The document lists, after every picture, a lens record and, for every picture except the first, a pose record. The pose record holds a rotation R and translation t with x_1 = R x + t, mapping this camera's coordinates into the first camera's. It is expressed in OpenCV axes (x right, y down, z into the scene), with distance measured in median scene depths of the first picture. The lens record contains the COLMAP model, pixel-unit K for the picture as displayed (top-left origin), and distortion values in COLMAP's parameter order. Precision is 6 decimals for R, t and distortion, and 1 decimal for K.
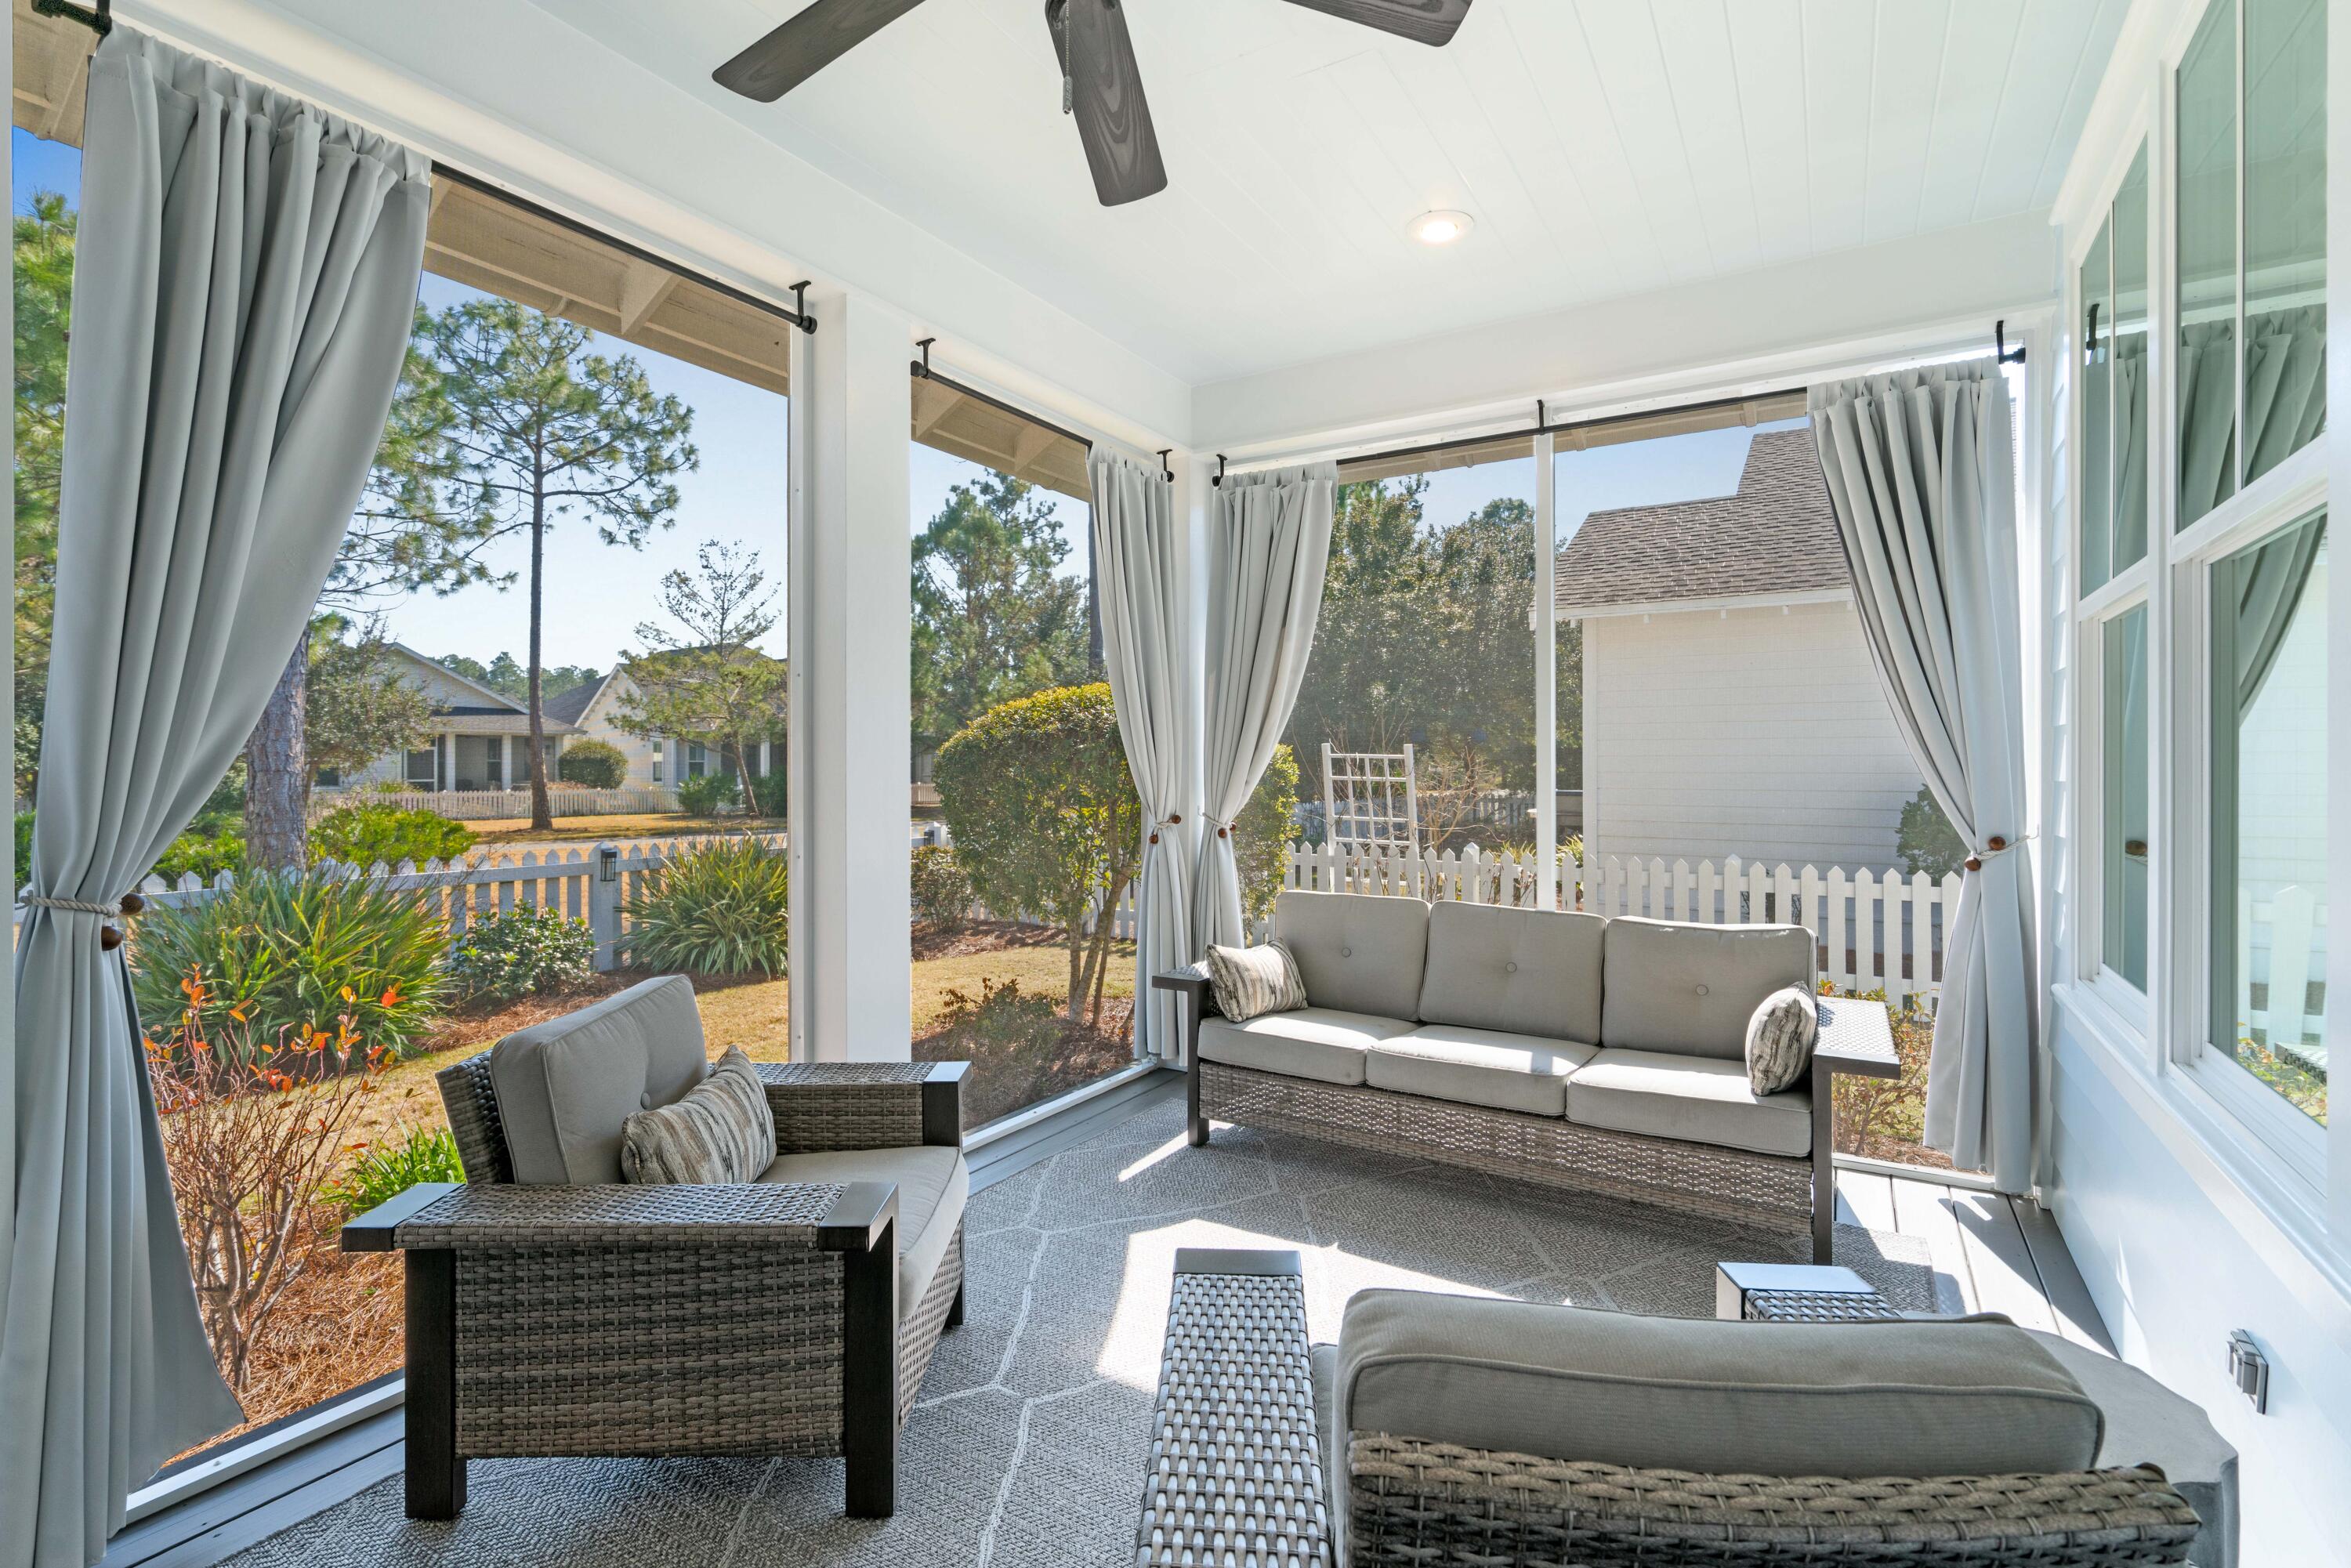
lens RADIAL K [[1085.8, 0, 1171.3], [0, 1085.8, 775.0], [0, 0, 1]] dist [-0.004907, 0.003507]
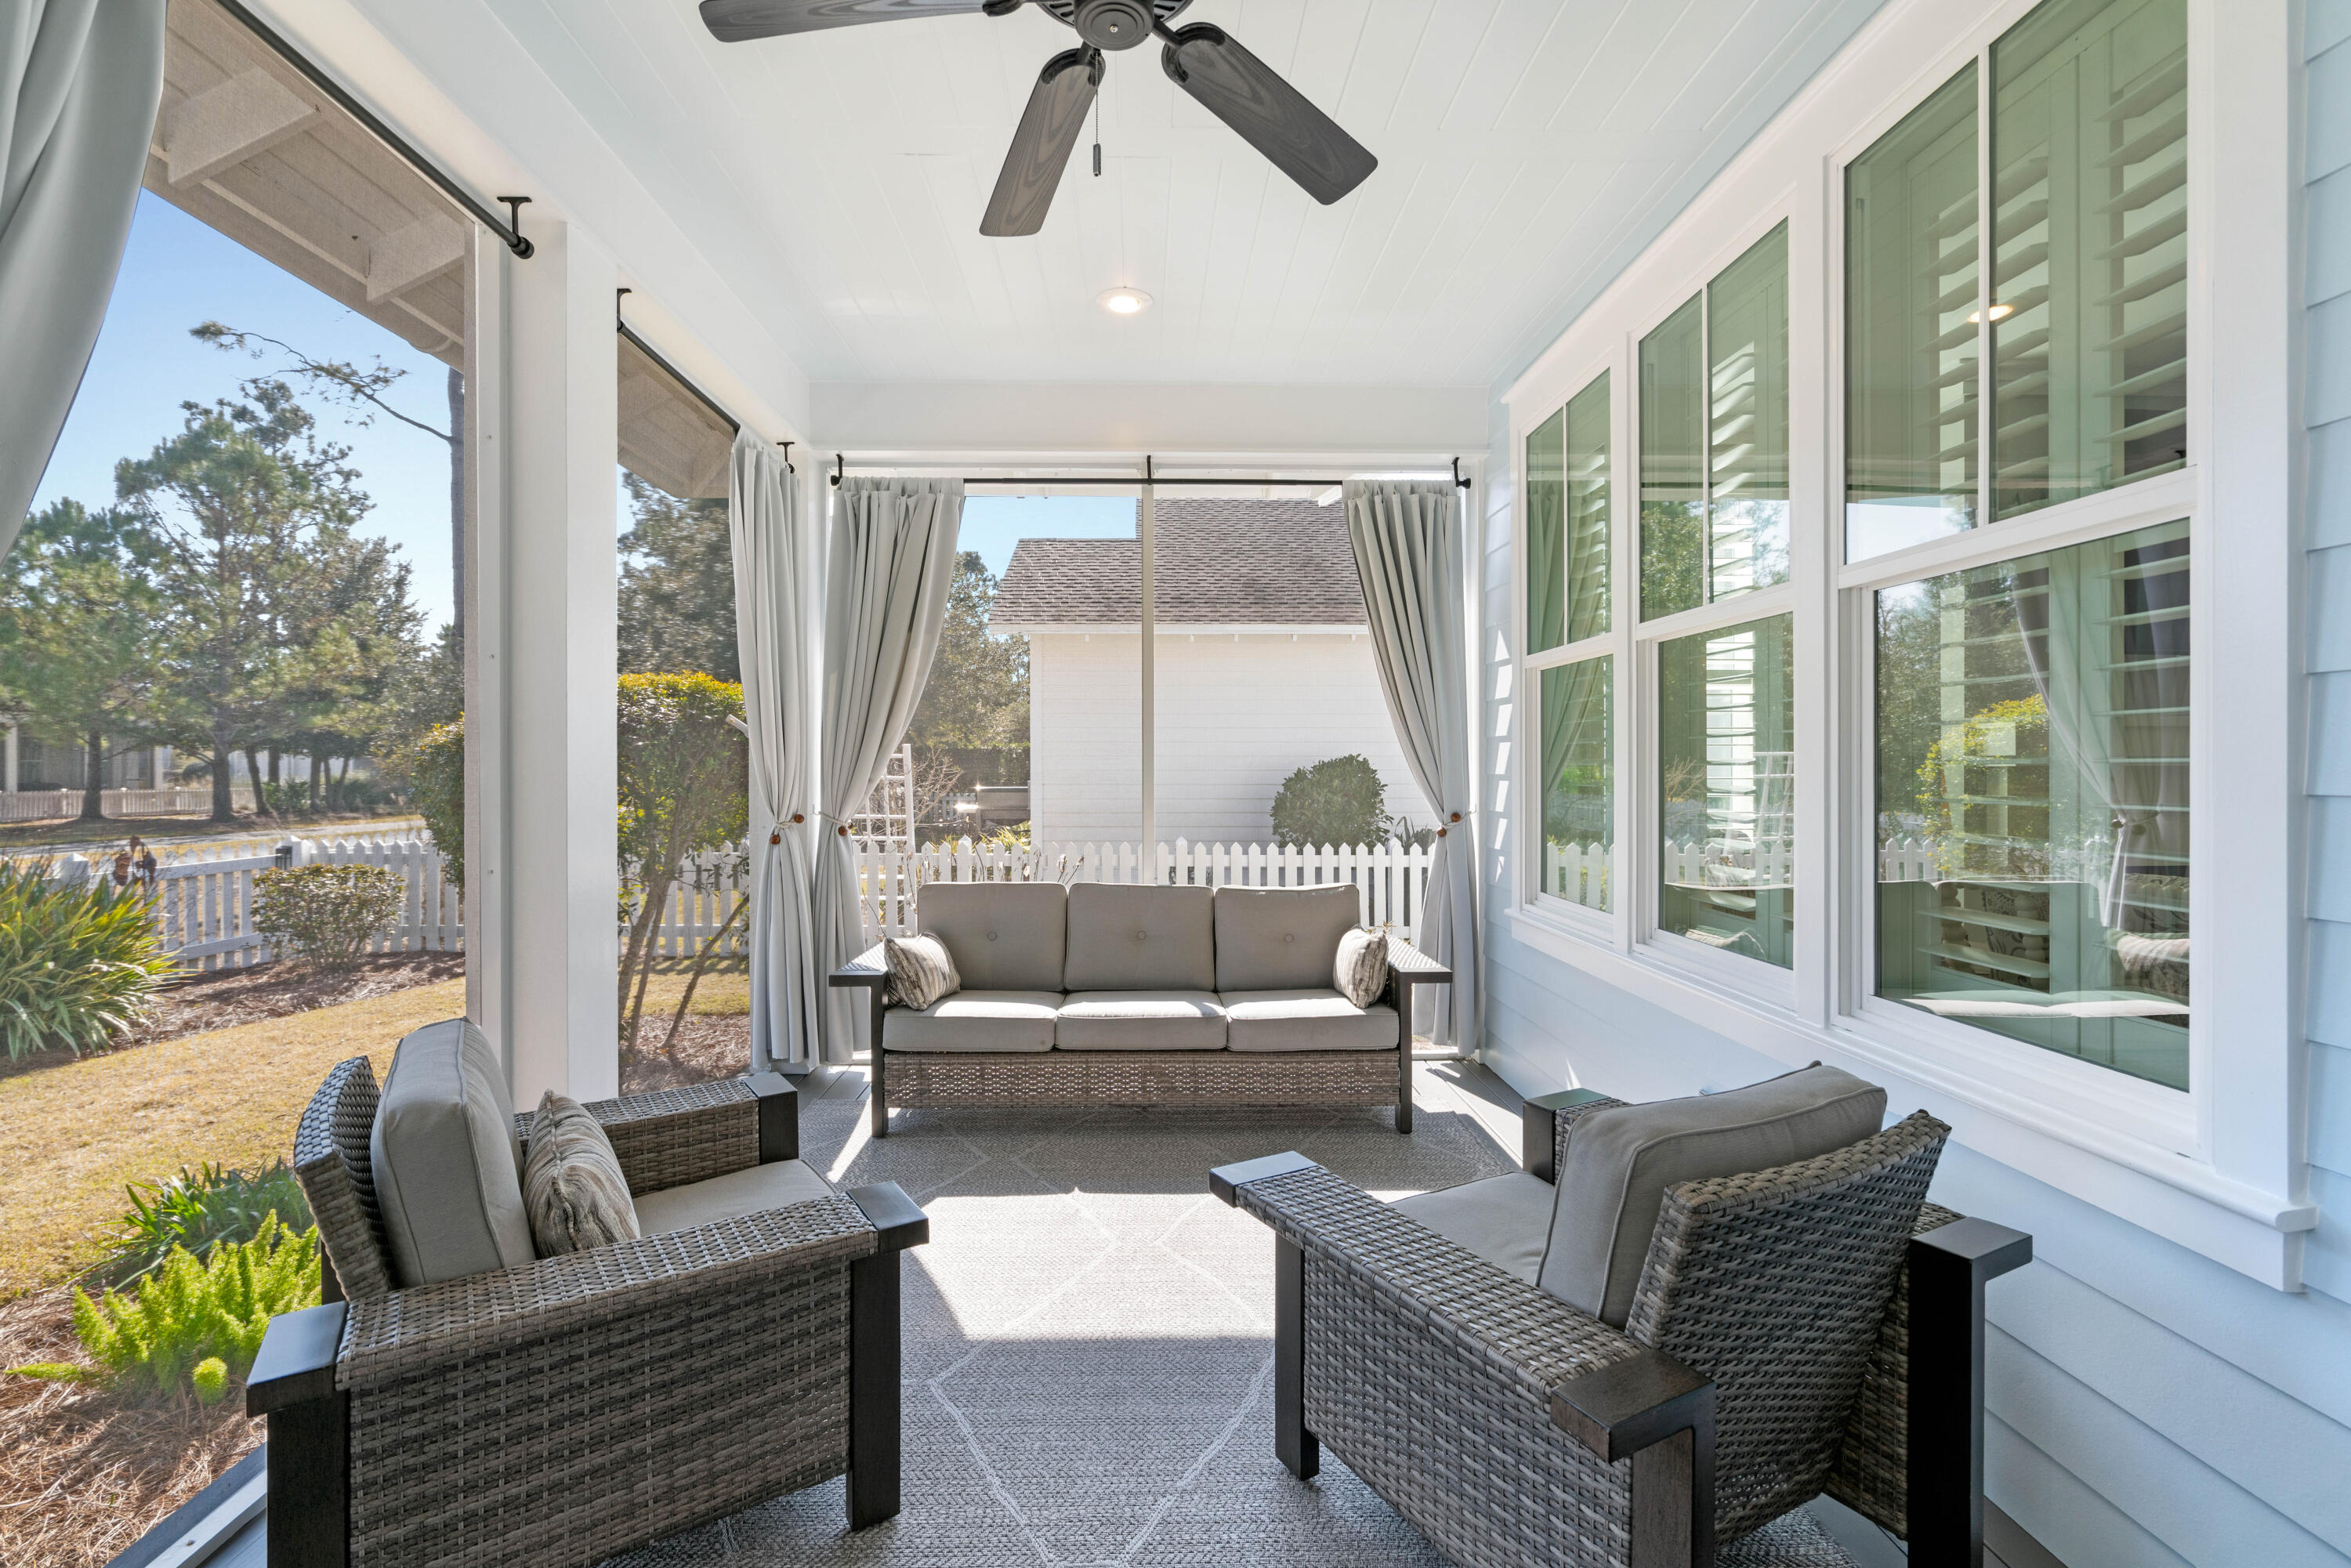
lens RADIAL K [[1085.8, 0, 1086.6], [0, 1085.8, 775.0], [0, 0, 1]] dist [-0.004907, 0.003507]
pose [[0.843518, -0.005678, 0.537070, -0.356190], [0.005612, 0.999983, 0.001758, 0.001003], [-0.537071, 0.001531, 0.843536, 0.034627]]
